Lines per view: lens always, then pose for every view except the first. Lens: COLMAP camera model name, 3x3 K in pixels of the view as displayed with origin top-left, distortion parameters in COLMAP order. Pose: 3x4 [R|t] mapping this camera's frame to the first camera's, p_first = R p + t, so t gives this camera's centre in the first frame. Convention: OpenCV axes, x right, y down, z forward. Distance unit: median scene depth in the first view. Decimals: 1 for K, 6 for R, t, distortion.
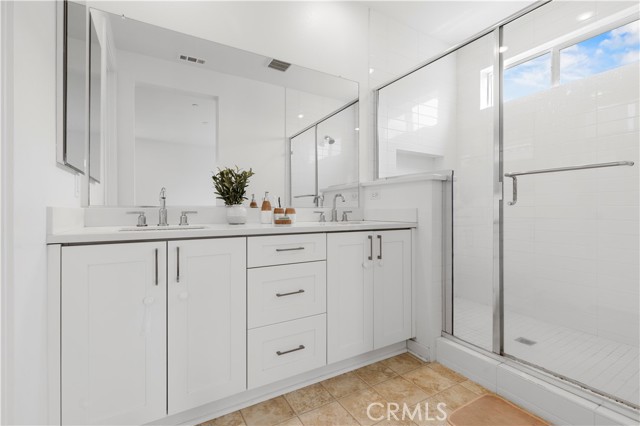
lens RADIAL K [[290.8, 0, 320.4], [0, 290.8, 209.0], [0, 0, 1]] dist [0.000740, 0.000003]
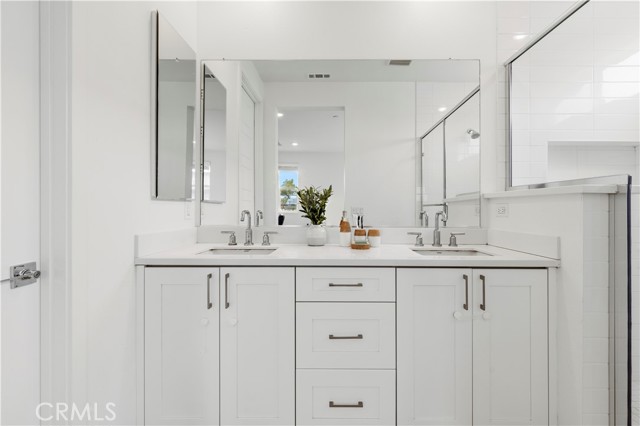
lens RADIAL K [[295.5, 0, 321.4], [0, 295.5, 209.0], [0, 0, 1]] dist [0.001086, -0.000341]
pose [[0.858292, -0.002215, -0.513157, 0.218098], [0.001455, 0.999997, -0.001884, -0.063570], [0.513160, 0.000871, 0.858293, 0.176132]]
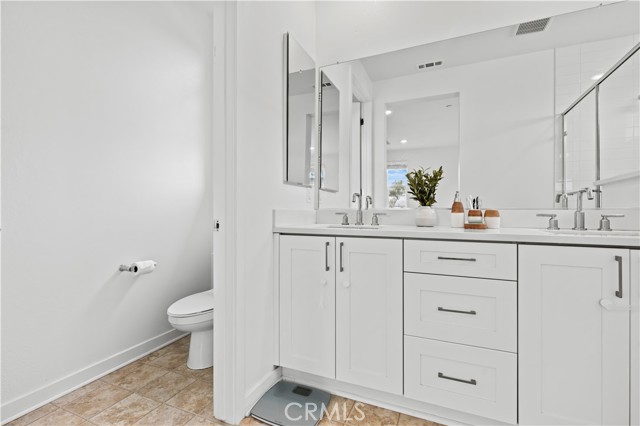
lens RADIAL K [[284.8, 0, 307.5], [0, 284.8, 210.3], [0, 0, 1]] dist [-0.000327, -0.000595]
pose [[0.577246, -0.001217, -0.816570, 0.252244], [0.000049, 0.999999, -0.001456, -0.000666], [0.816570, 0.000800, 0.577245, 0.133942]]
